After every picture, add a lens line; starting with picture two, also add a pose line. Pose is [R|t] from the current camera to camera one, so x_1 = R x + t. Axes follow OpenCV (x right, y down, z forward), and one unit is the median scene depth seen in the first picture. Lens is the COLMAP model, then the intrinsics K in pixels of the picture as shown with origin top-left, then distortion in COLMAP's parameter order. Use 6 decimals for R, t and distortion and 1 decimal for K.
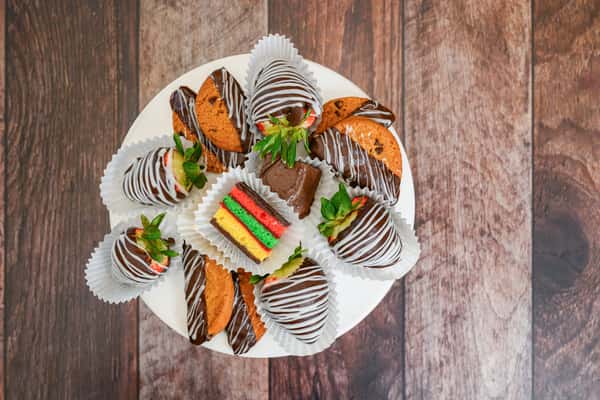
lens RADIAL K [[579.7, 0, 298.7], [0, 579.7, 198.0], [0, 0, 1]] dist [-0.007316, 0.000000]
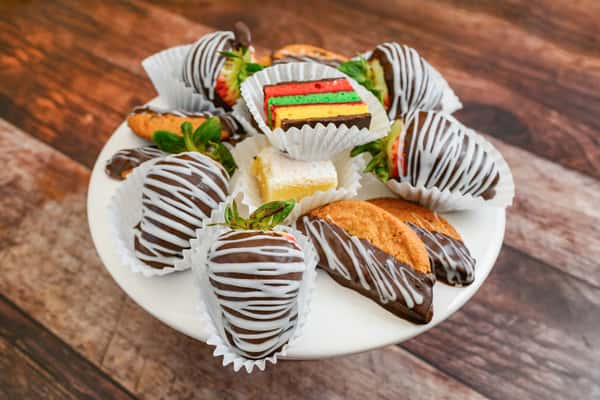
lens RADIAL K [[555.9, 0, 291.0], [0, 555.9, 197.8], [0, 0, 1]] dist [-0.005736, 0.000000]
pose [[0.573272, -0.573051, 0.585638, -0.409215], [0.818604, 0.431368, -0.379222, 0.235212], [-0.035312, 0.696803, 0.716393, 0.407075]]
